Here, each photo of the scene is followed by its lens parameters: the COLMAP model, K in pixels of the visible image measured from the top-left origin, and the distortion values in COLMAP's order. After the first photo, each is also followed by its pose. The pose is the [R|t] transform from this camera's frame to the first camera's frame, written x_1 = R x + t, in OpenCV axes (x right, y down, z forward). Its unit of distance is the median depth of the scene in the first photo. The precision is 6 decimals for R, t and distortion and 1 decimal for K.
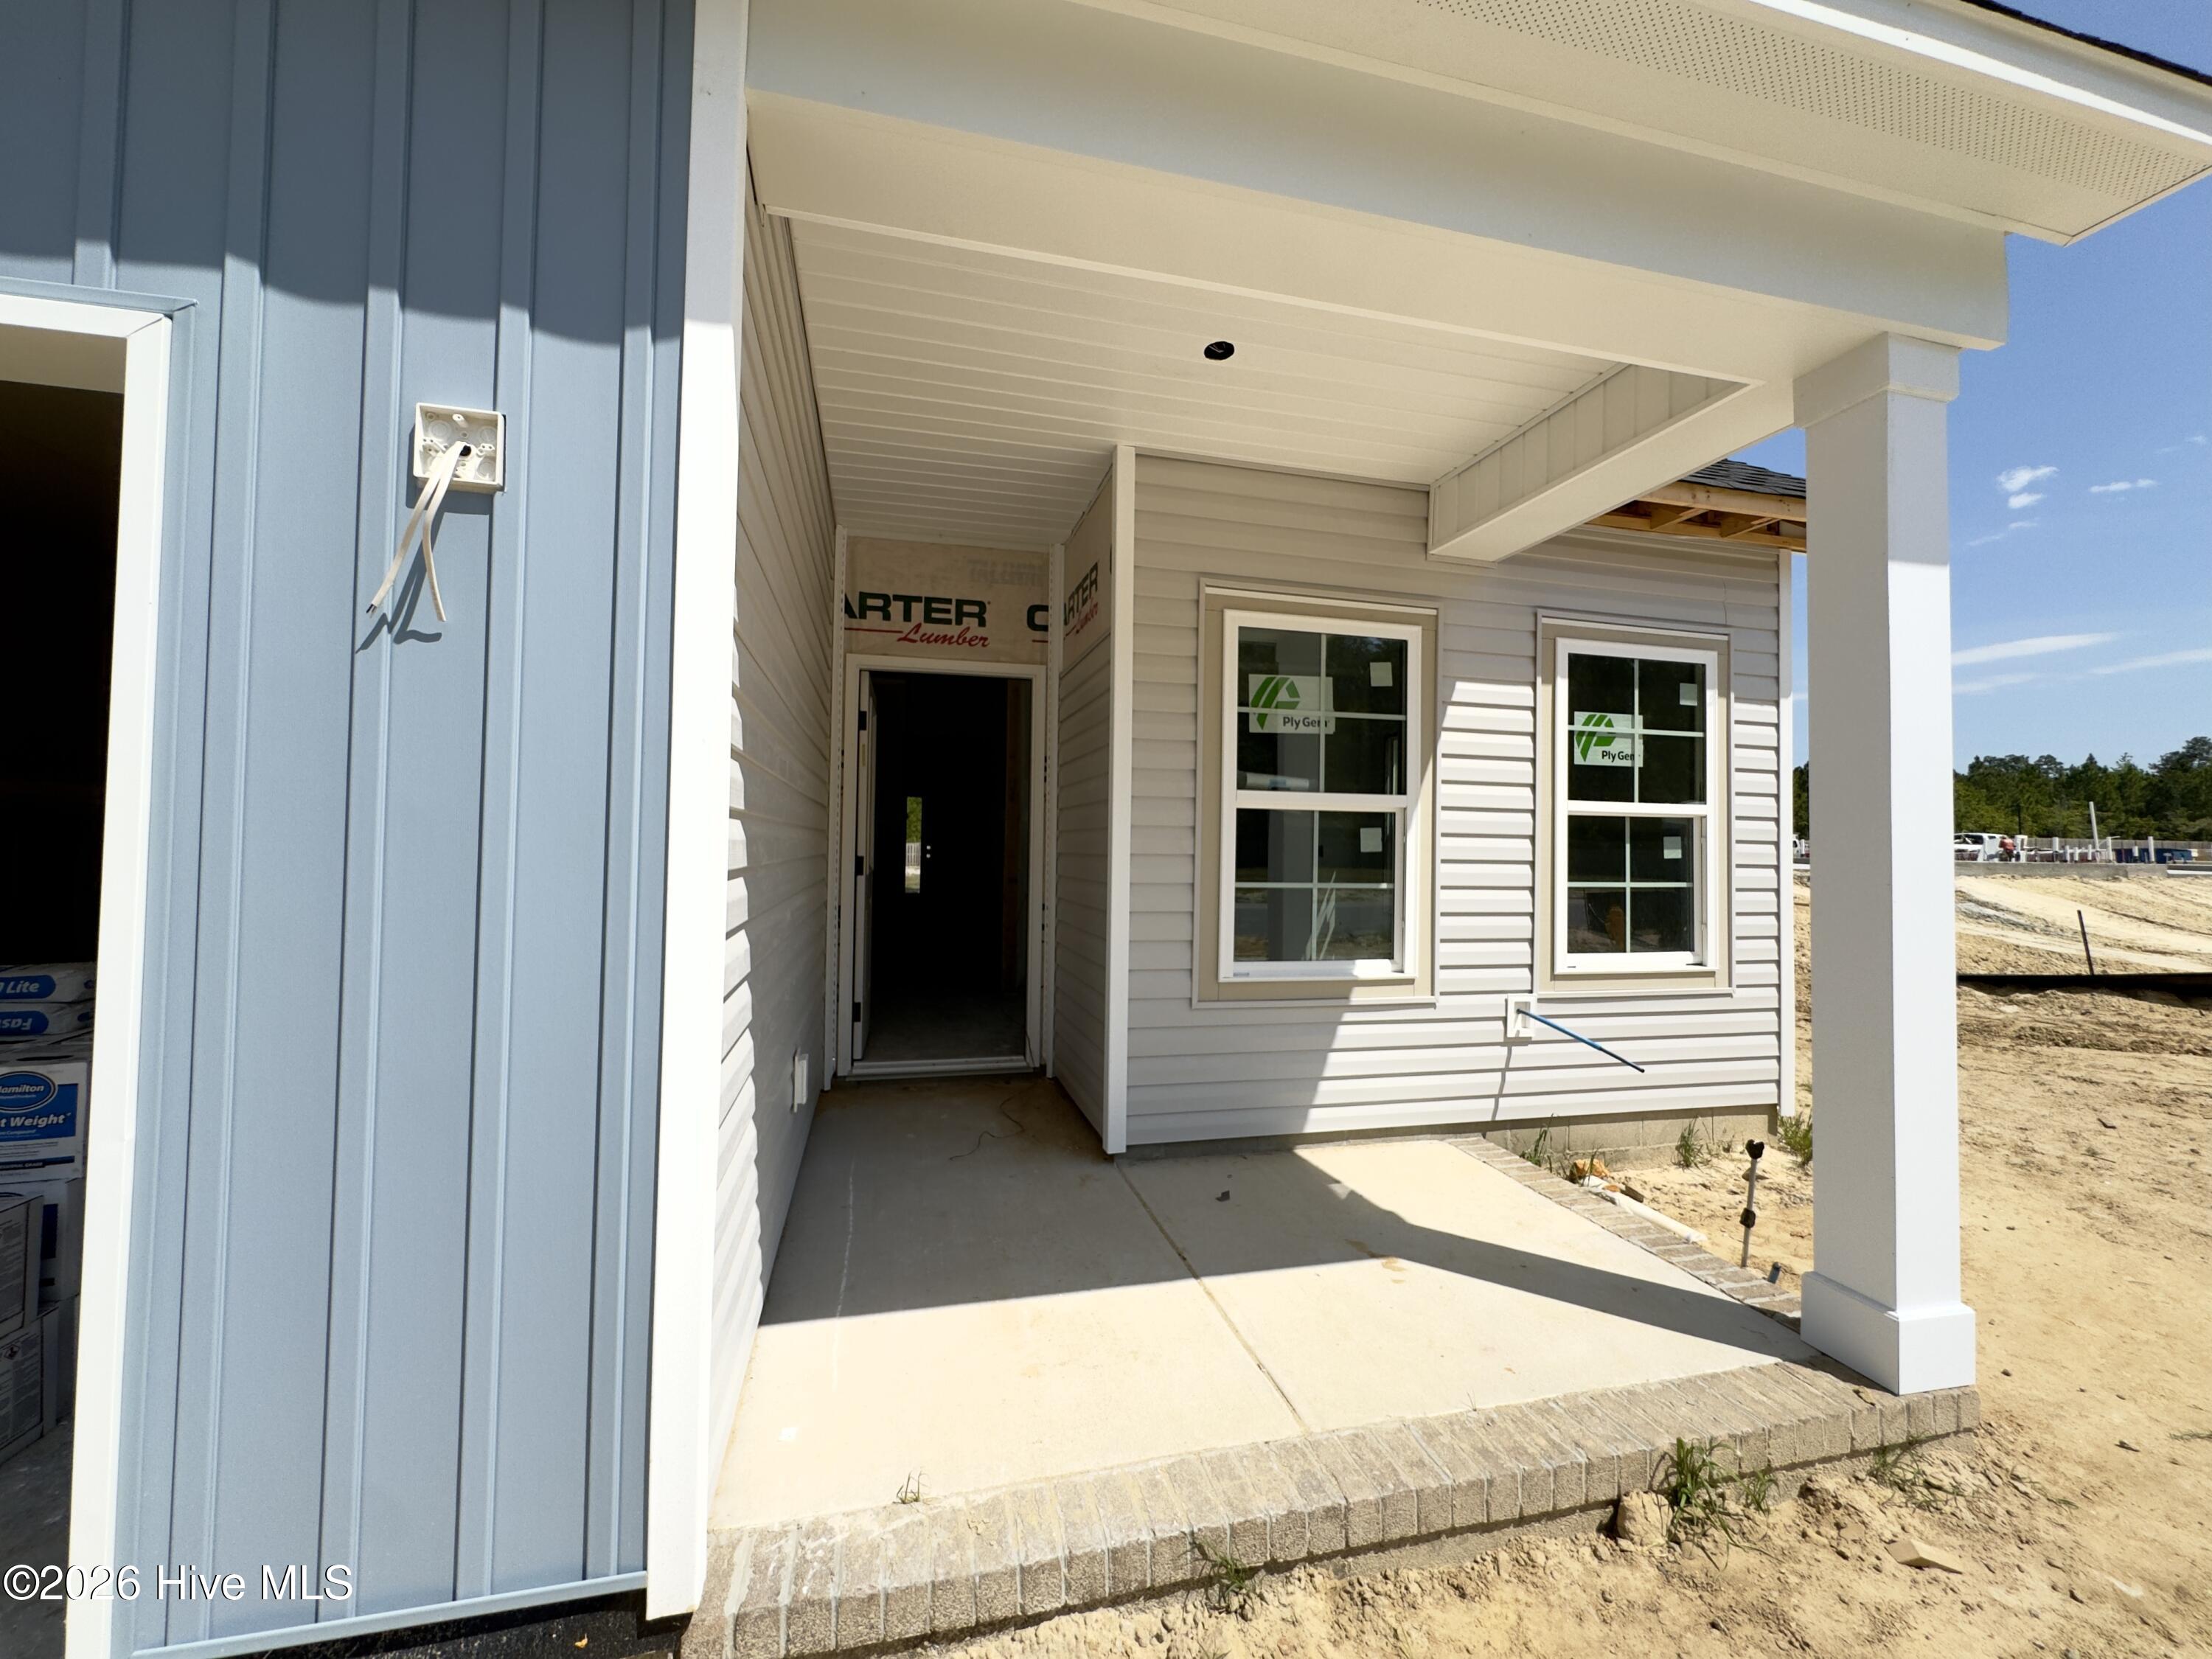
lens RADIAL K [[894.6, 0, 1118.9], [0, 894.6, 834.2], [0, 0, 1]] dist [0.004446, -0.000590]
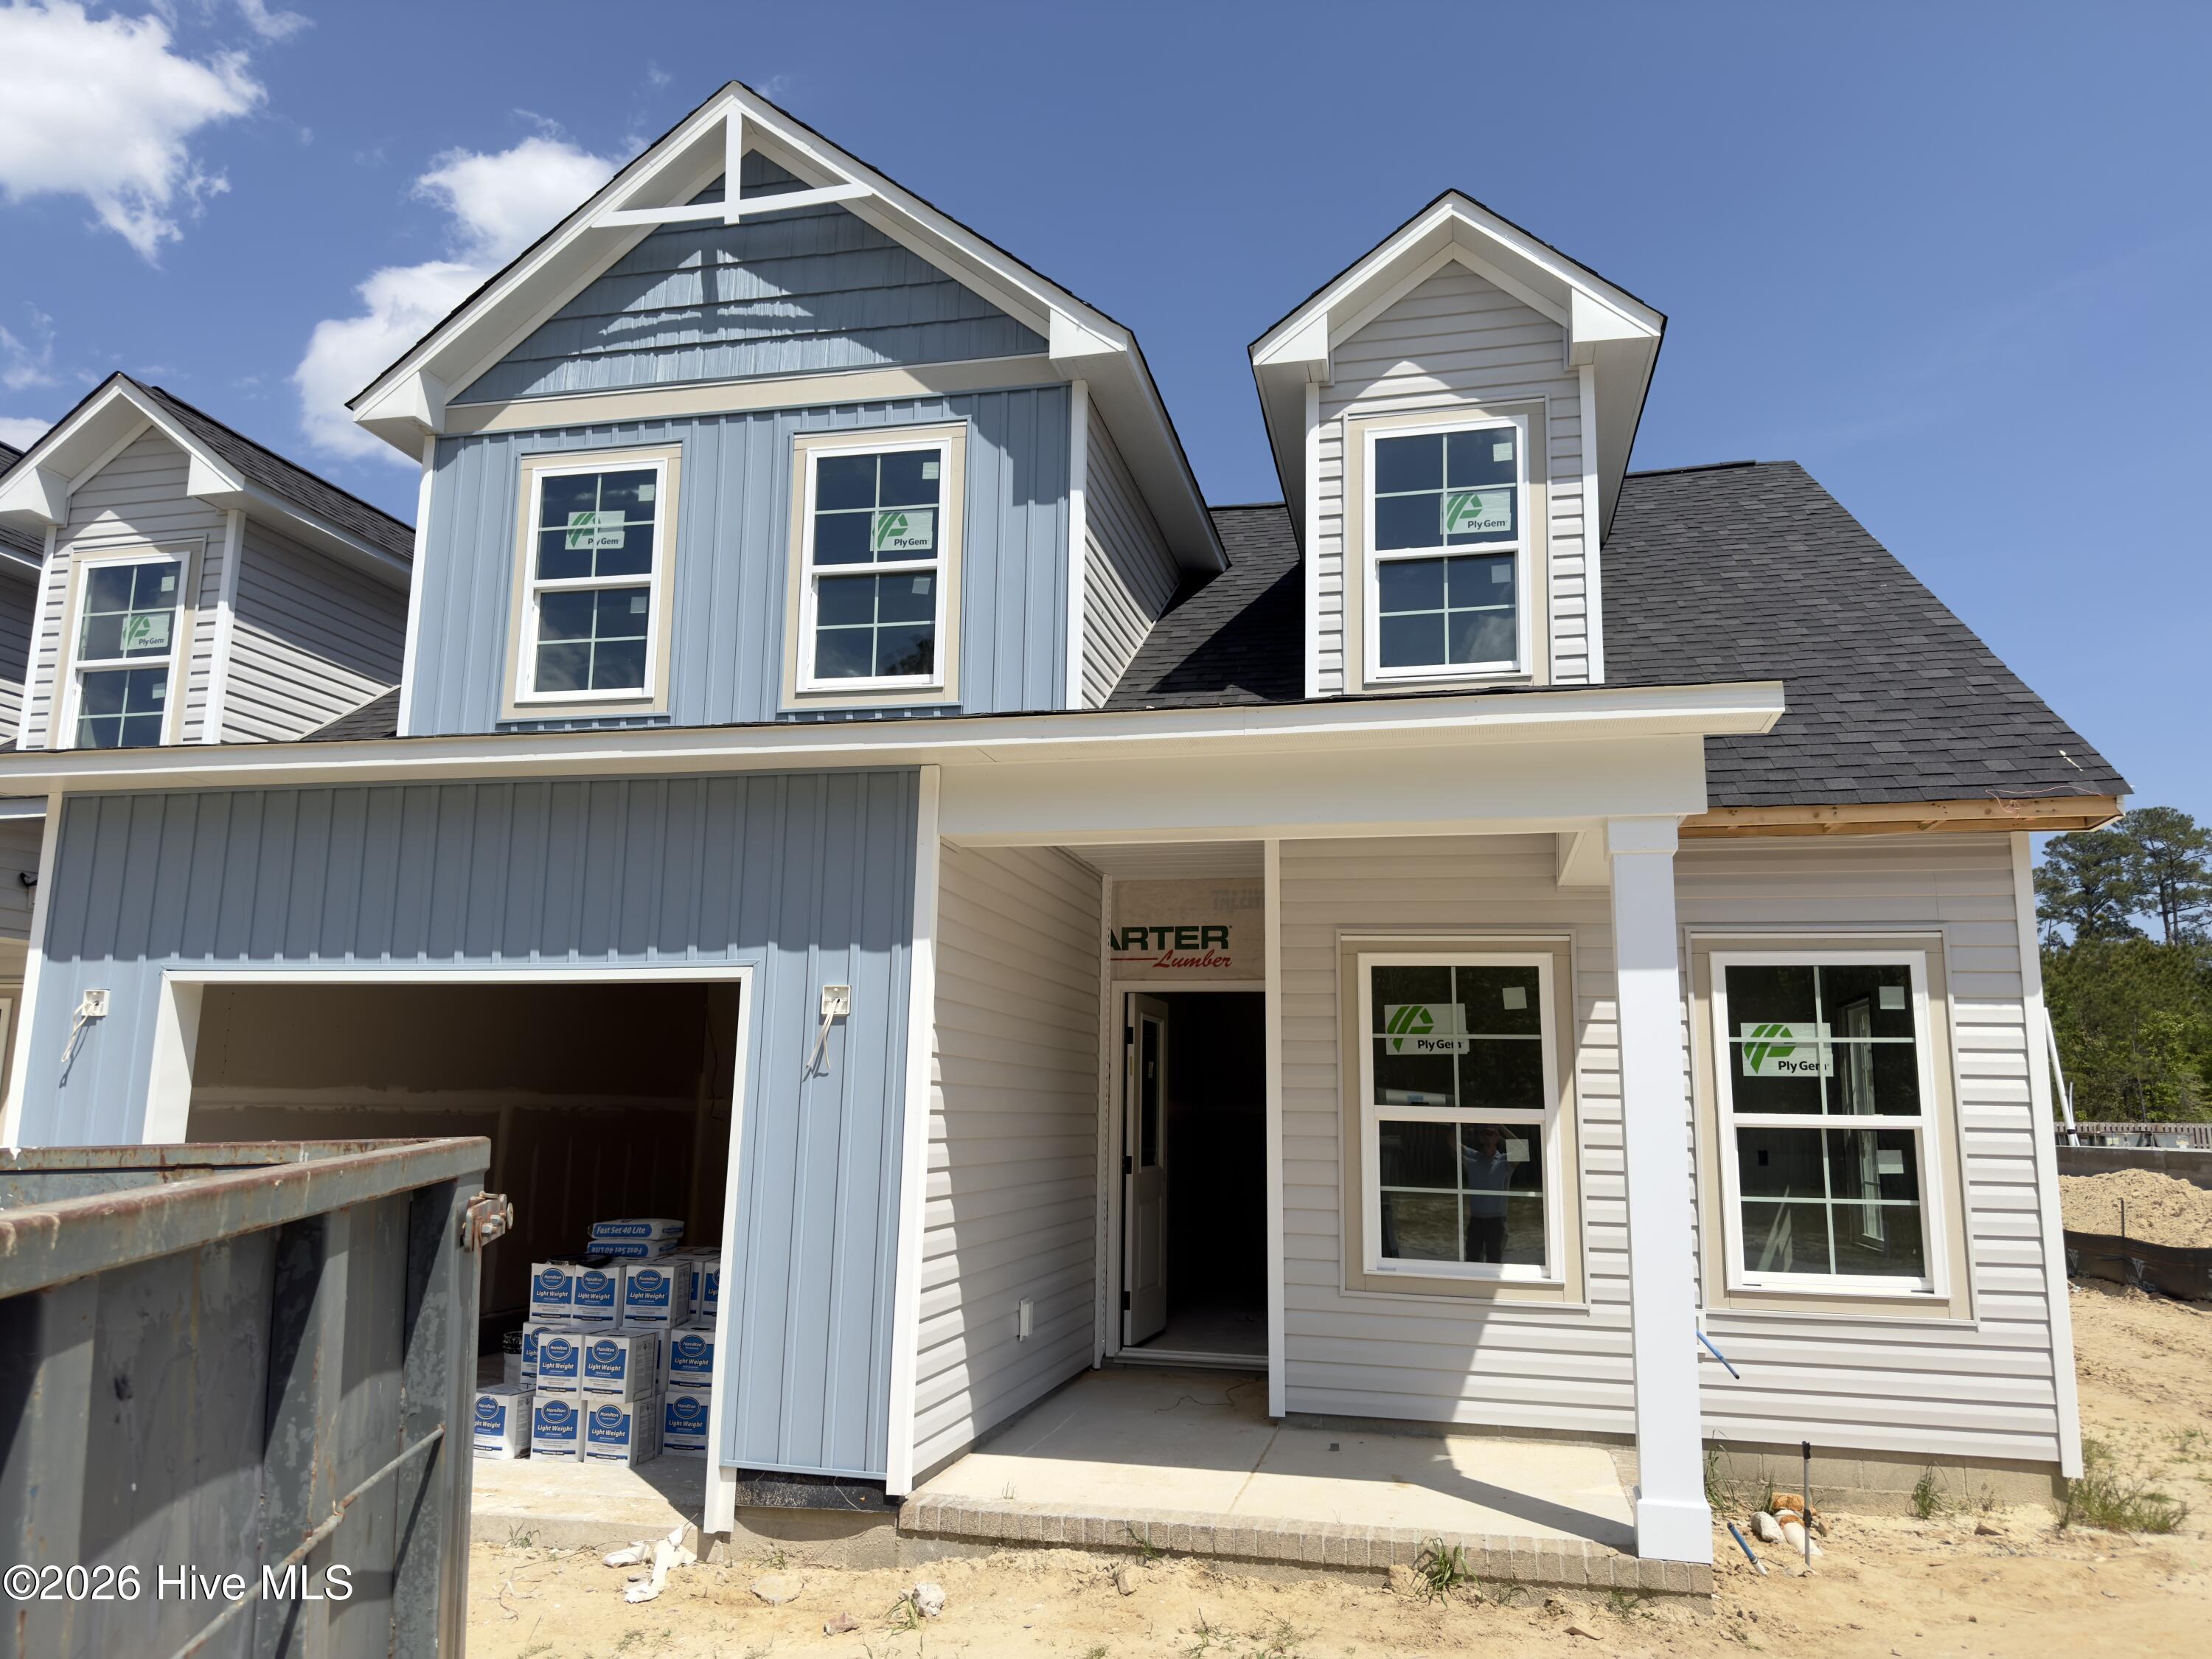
lens RADIAL K [[1614.1, 0, 1107.2], [0, 1614.1, 841.0], [0, 0, 1]] dist [0.046842, -0.067045]
pose [[0.887116, -0.077631, -0.454971, 0.755753], [0.002538, 0.986559, -0.163387, -0.043342], [0.461540, 0.143788, 0.875389, -0.994784]]
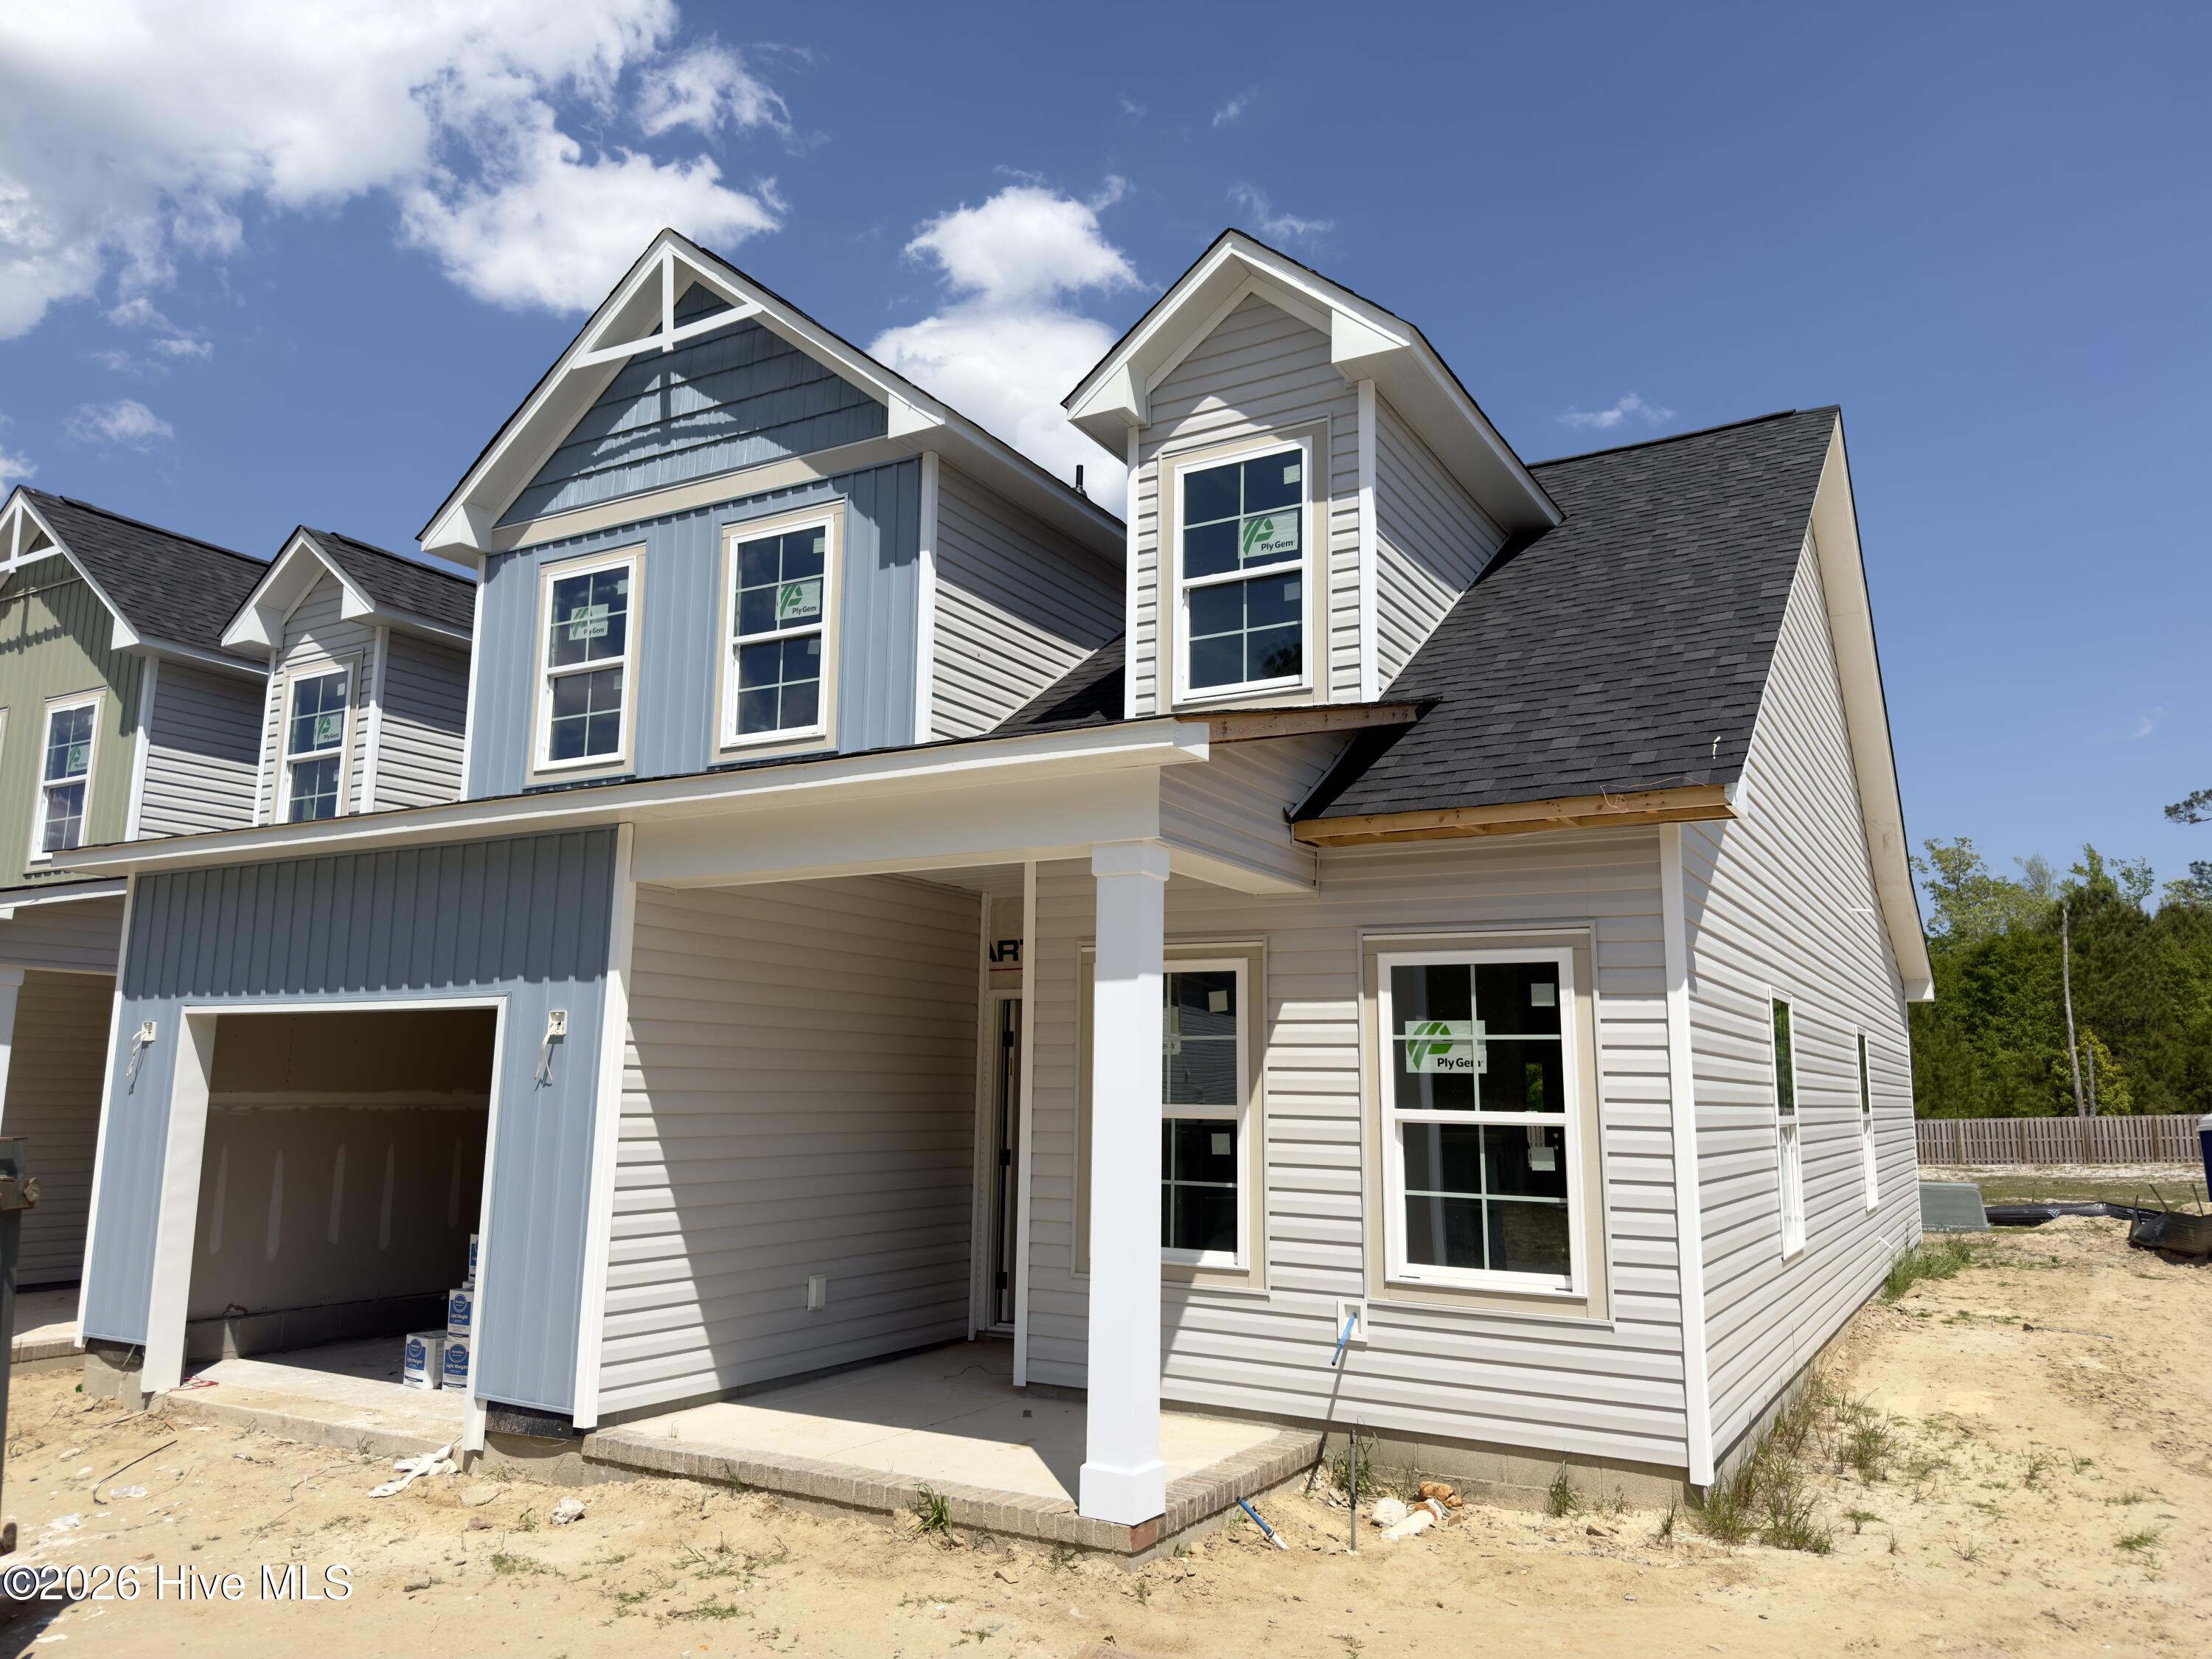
lens RADIAL K [[1614.1, 0, 1097.2], [0, 1614.1, 825.6], [0, 0, 1]] dist [0.046842, -0.067045]
pose [[0.704037, -0.122399, -0.699535, 1.664278], [0.007035, 0.986189, -0.165475, -0.055608], [0.710128, 0.111579, 0.695175, -0.604871]]
